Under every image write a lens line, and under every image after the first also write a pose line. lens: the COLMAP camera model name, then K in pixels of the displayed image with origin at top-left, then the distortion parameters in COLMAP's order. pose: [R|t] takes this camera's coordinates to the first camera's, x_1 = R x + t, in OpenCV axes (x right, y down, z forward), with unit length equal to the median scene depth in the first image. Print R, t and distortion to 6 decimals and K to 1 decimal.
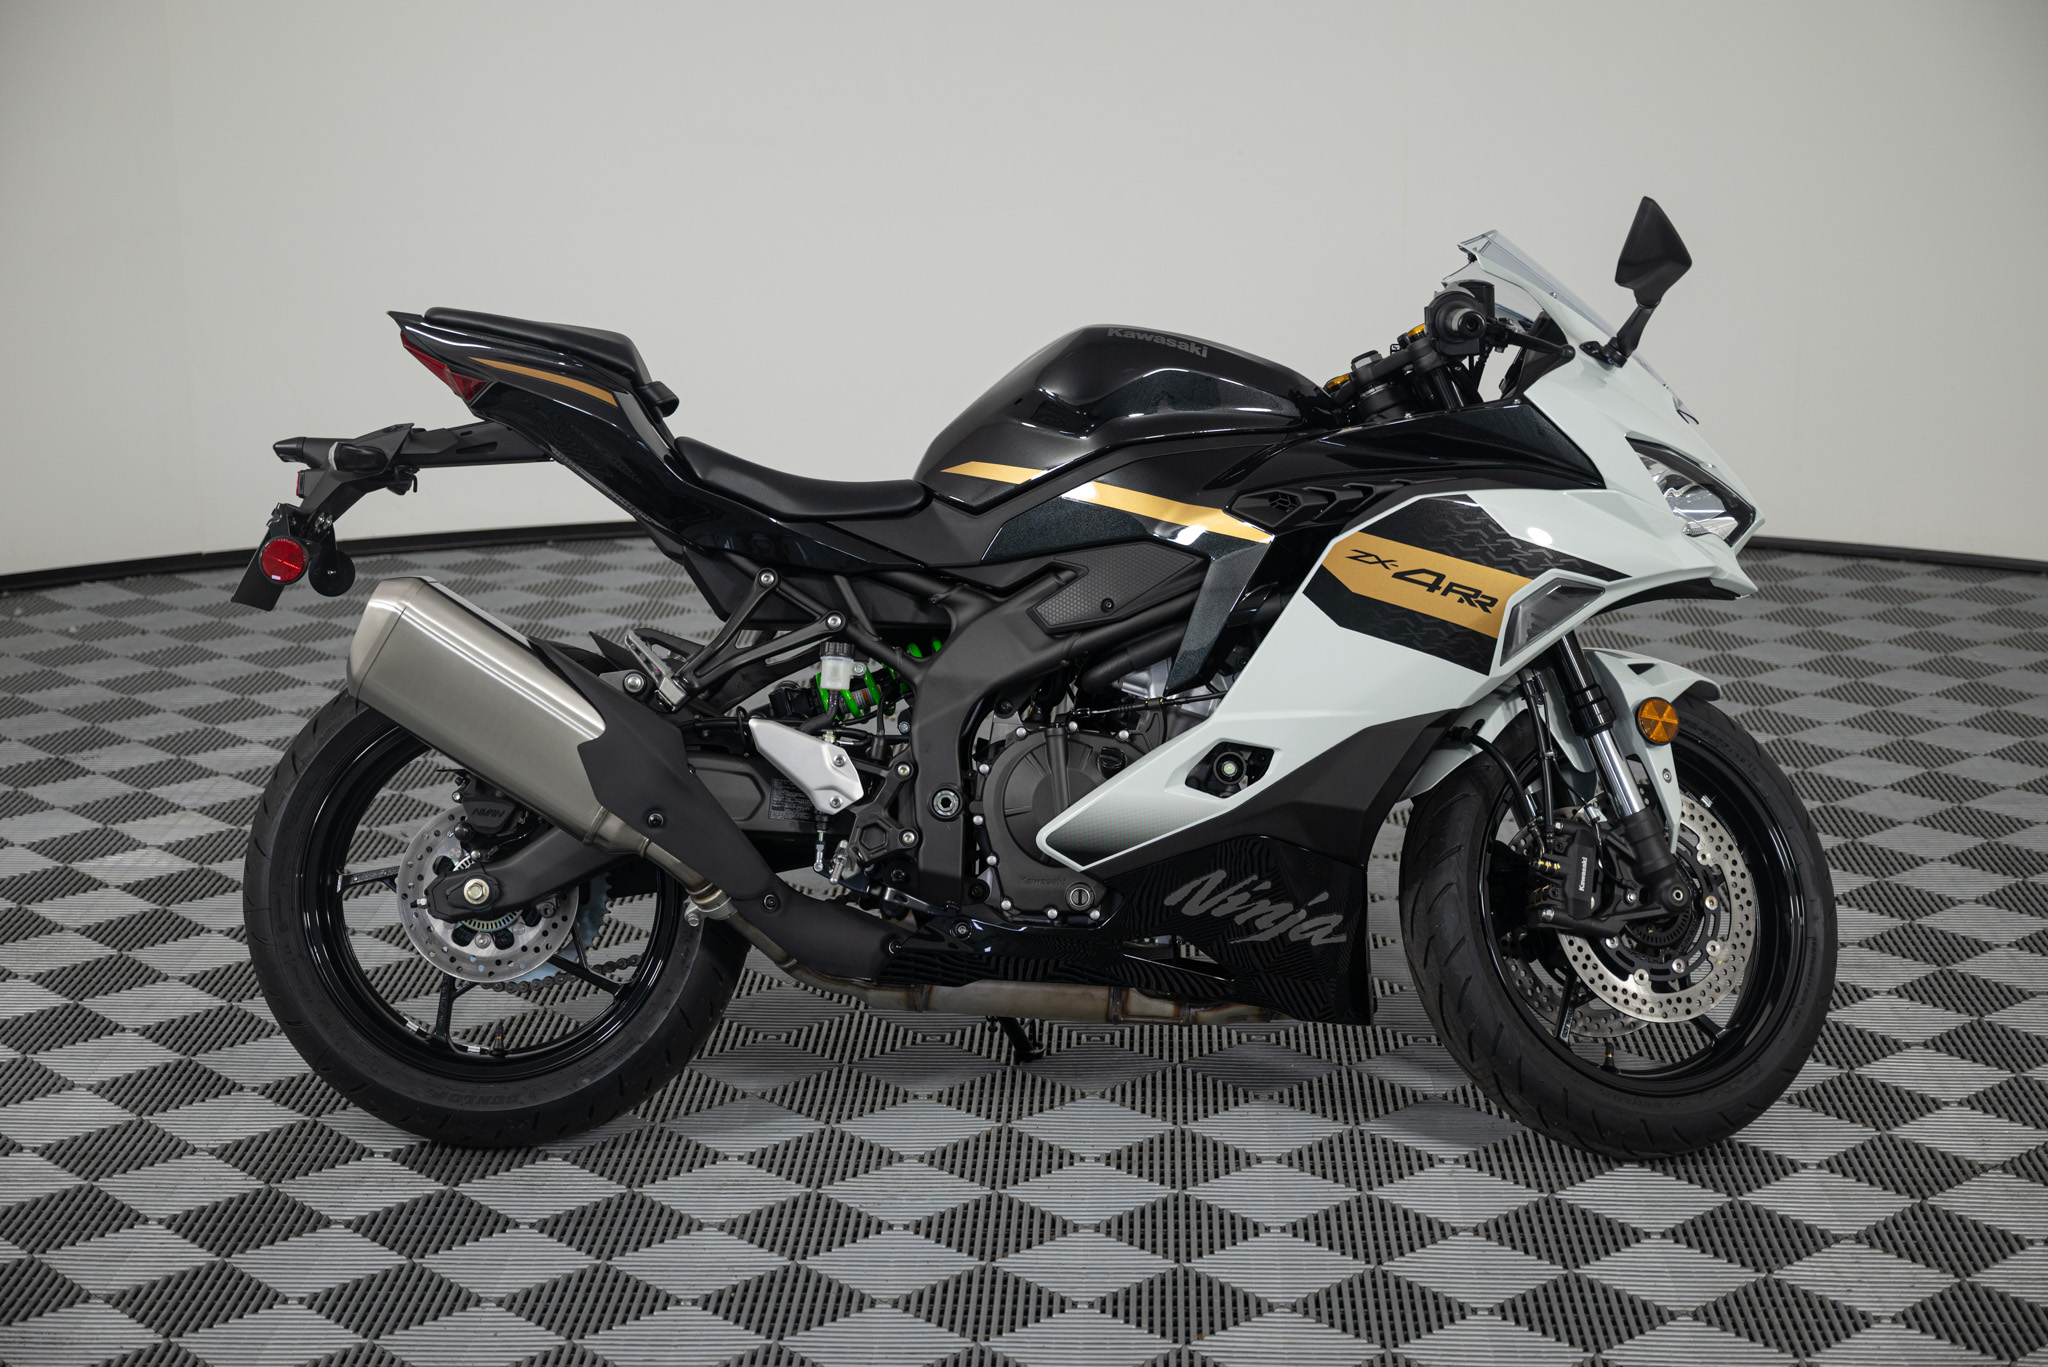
lens RADIAL K [[3364.8, 0, 1024.0], [0, 3364.8, 683.5], [0, 0, 1]] dist [-0.001970, -0.005073]
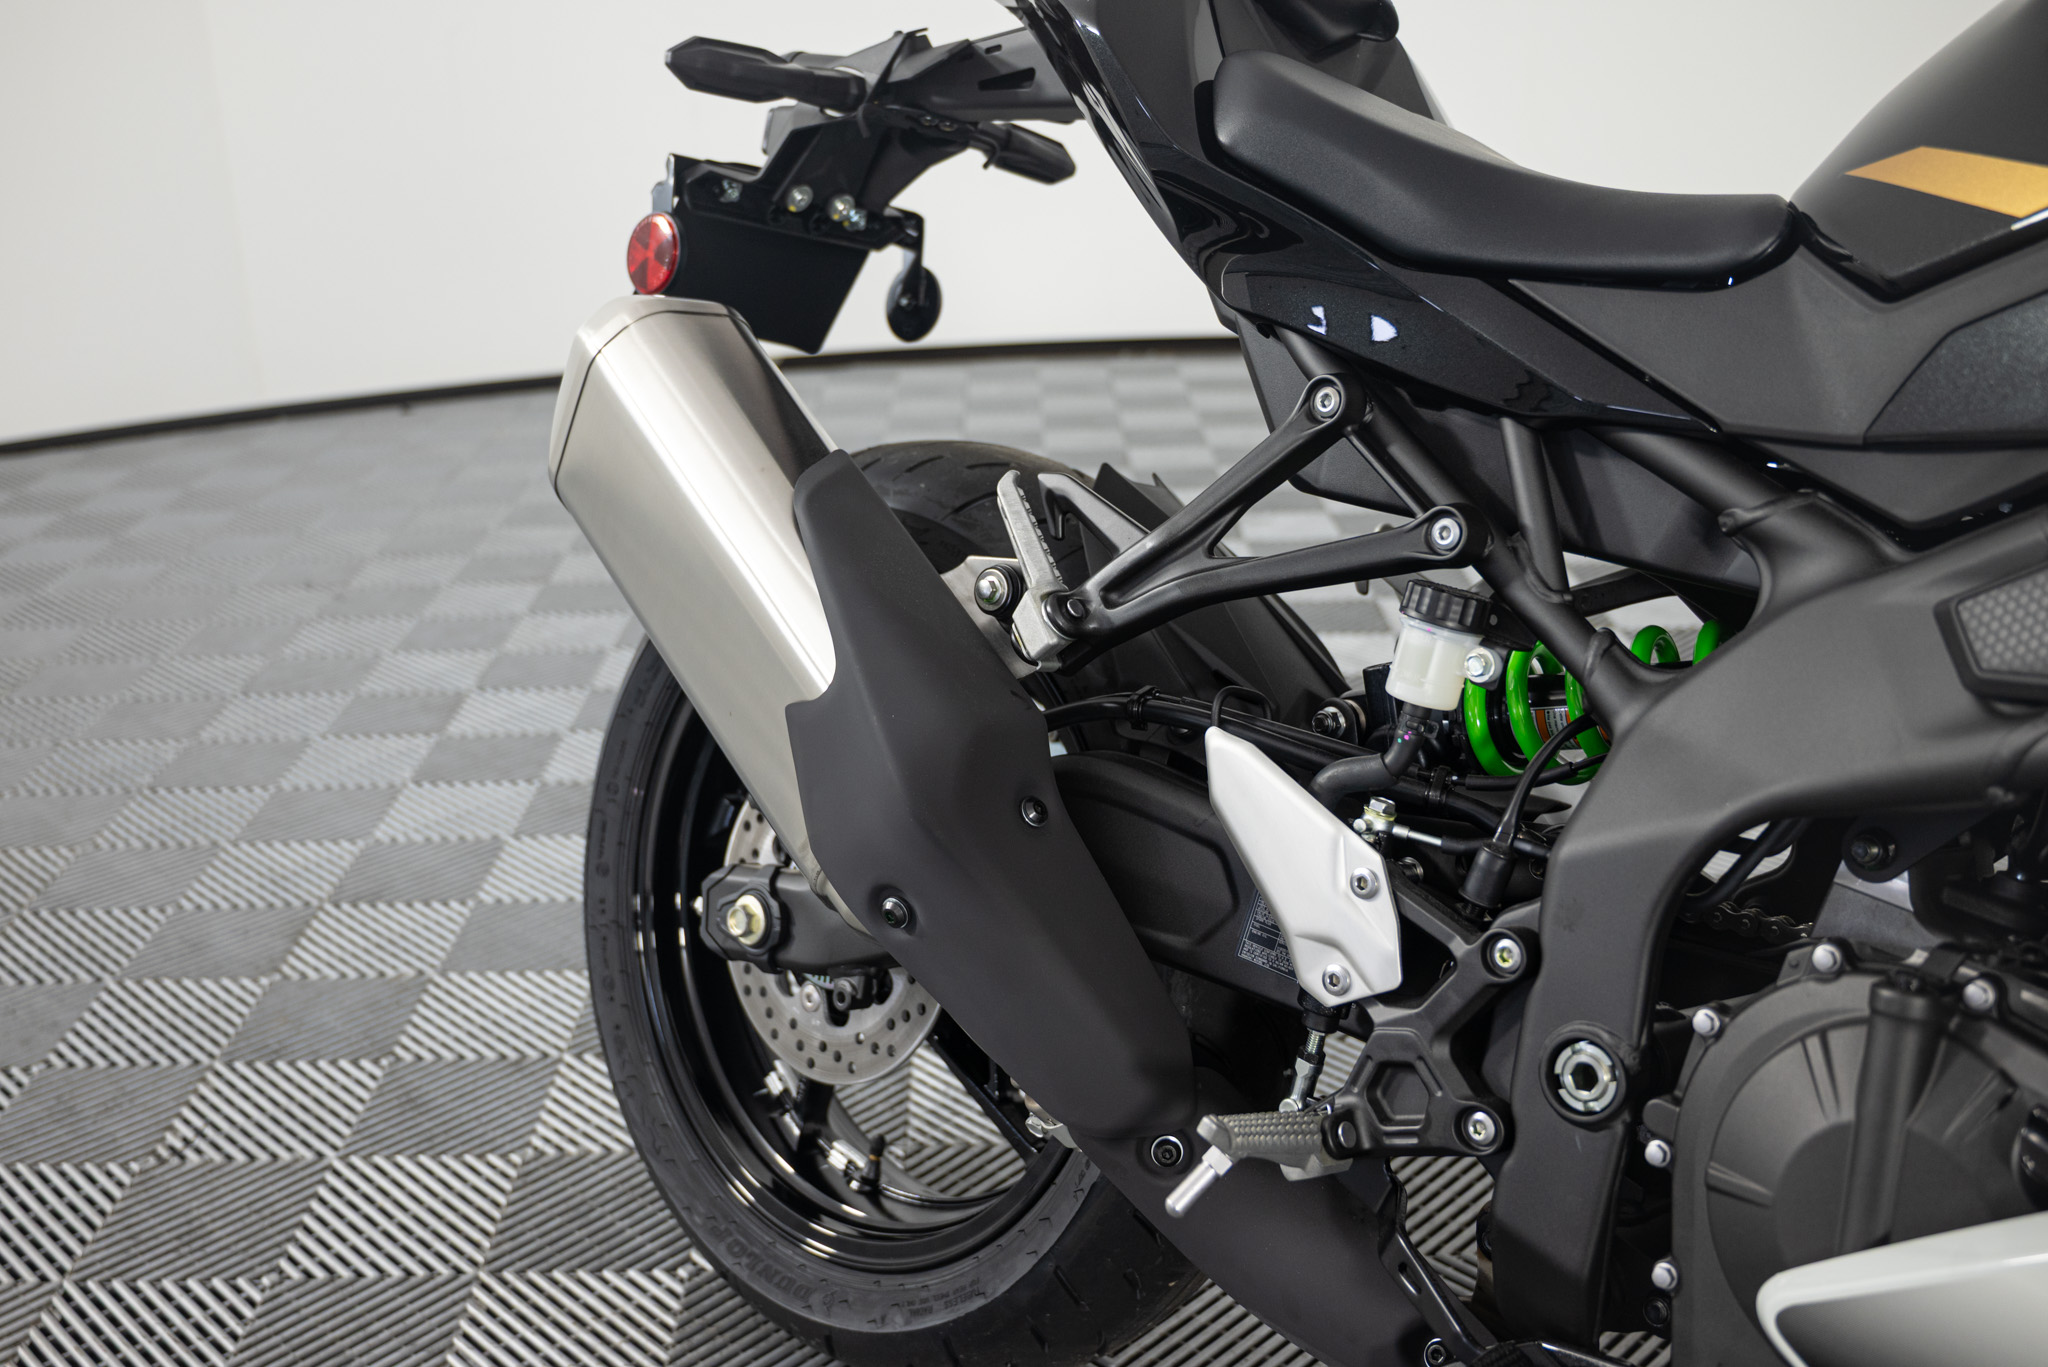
lens RADIAL K [[2064.0, 0, 1024.0], [0, 2064.0, 683.5], [0, 0, 1]] dist [-0.010769, -0.004992]
pose [[0.748520, 0.225637, -0.623543, 0.061217], [-0.151934, 0.973670, 0.169949, -0.034973], [0.645472, -0.032473, 0.763094, 0.789094]]
